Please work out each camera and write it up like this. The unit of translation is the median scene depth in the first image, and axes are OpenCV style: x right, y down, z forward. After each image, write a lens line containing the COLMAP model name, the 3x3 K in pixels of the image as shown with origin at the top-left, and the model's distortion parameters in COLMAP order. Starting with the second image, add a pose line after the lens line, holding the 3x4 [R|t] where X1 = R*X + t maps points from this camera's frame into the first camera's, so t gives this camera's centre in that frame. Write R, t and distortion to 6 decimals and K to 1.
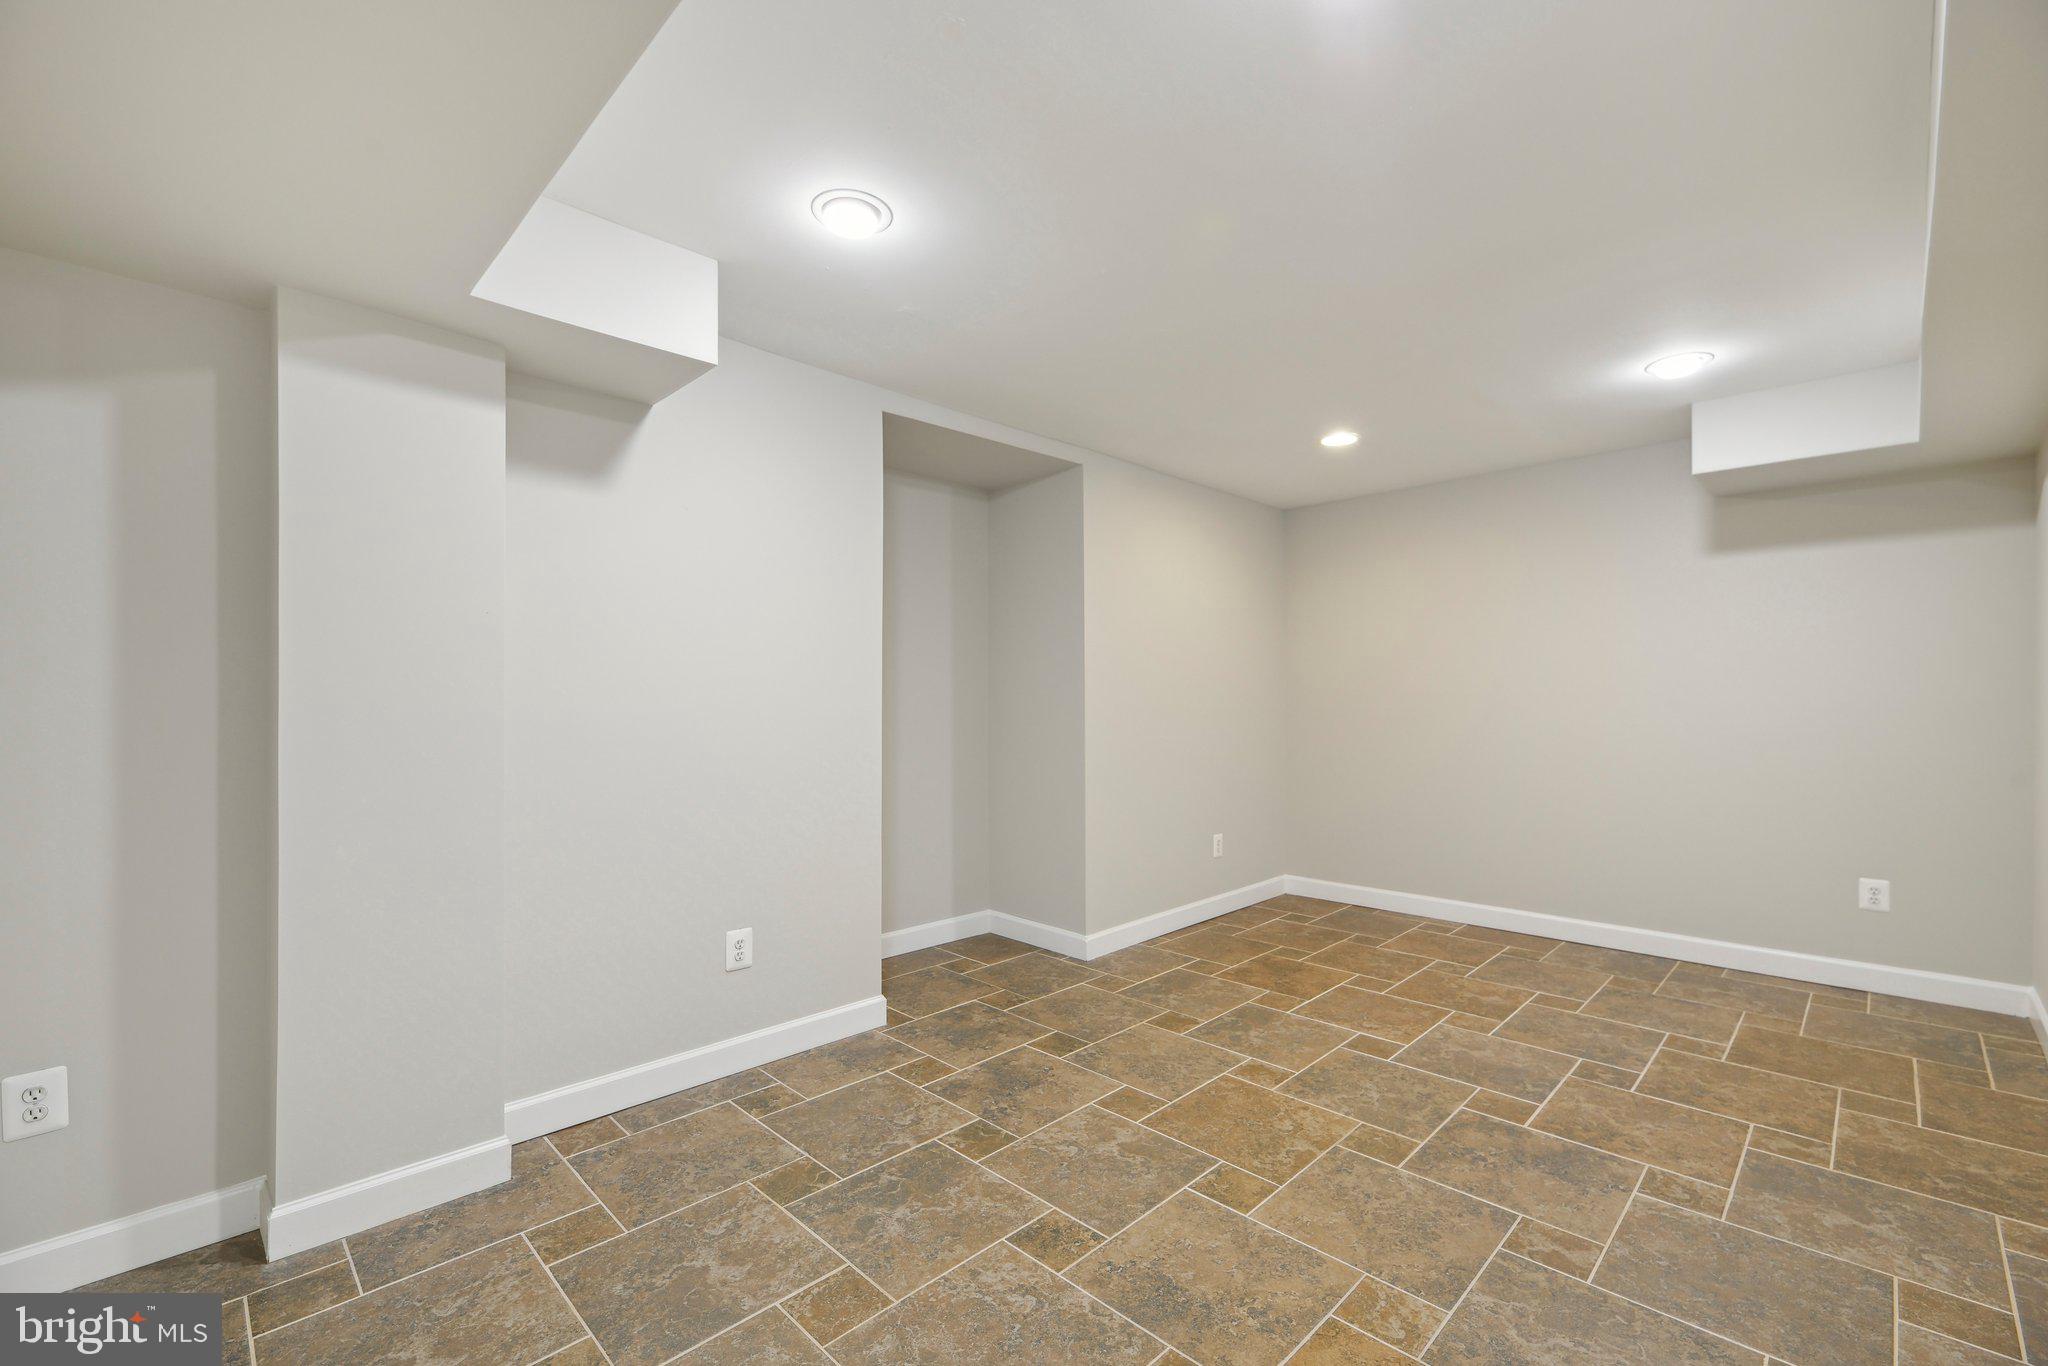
lens RADIAL K [[855.8, 0, 1024.0], [0, 855.8, 690.7], [0, 0, 1]] dist [0.000817, -0.004074]
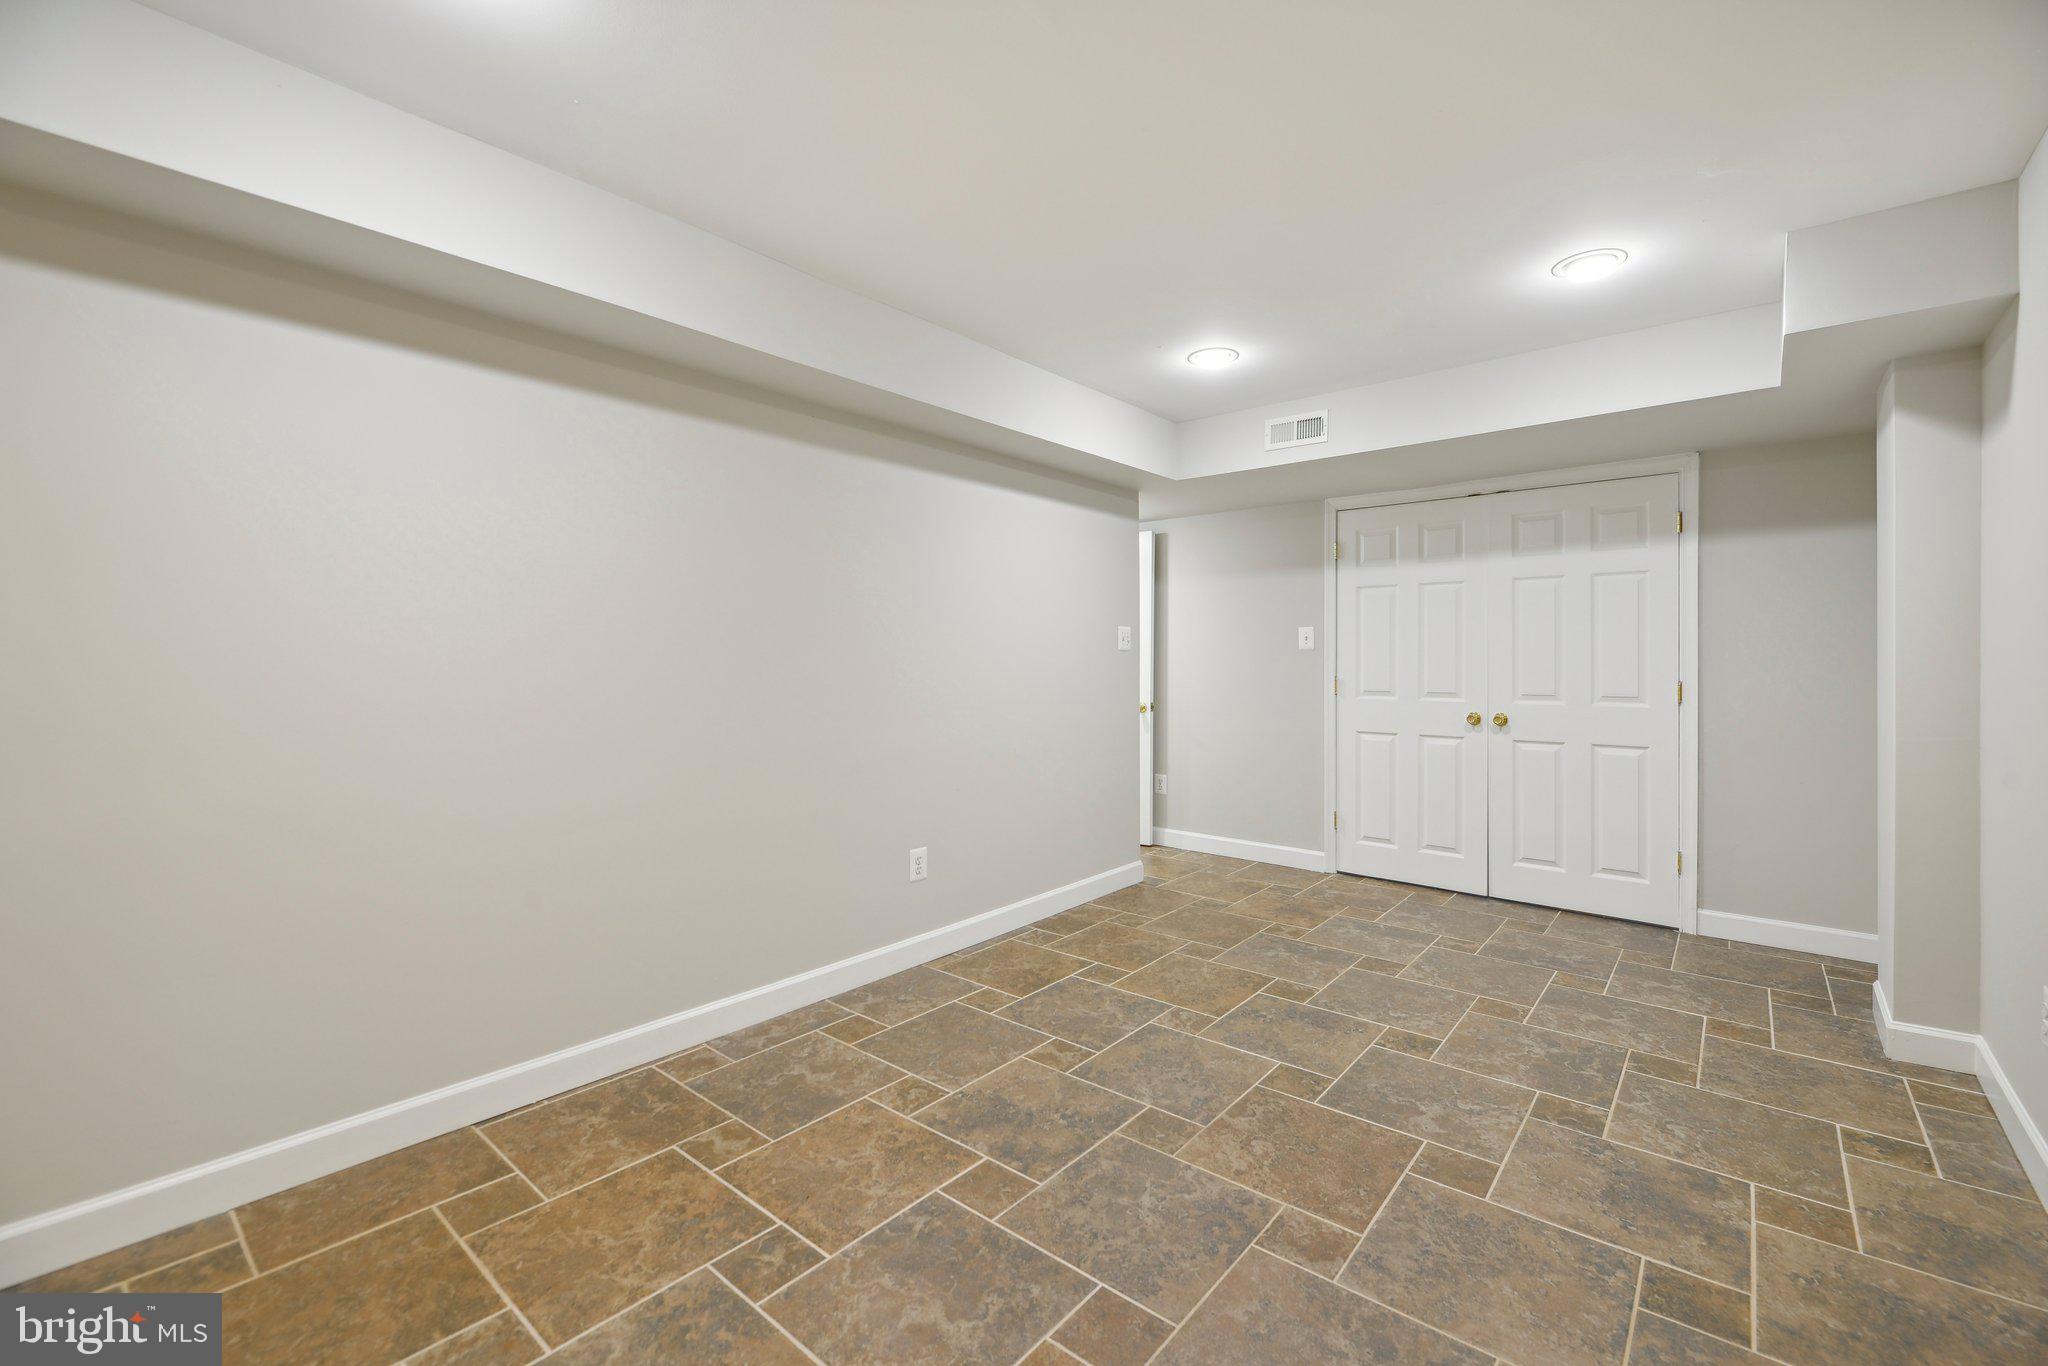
lens RADIAL K [[855.8, 0, 1023.7], [0, 855.8, 673.9], [0, 0, 1]] dist [0.000817, -0.004074]
pose [[-0.996044, 0.007257, -0.088559, 0.638967], [0.007197, 0.999974, 0.000994, 0.026525], [0.088564, 0.000353, -0.996070, 1.905969]]
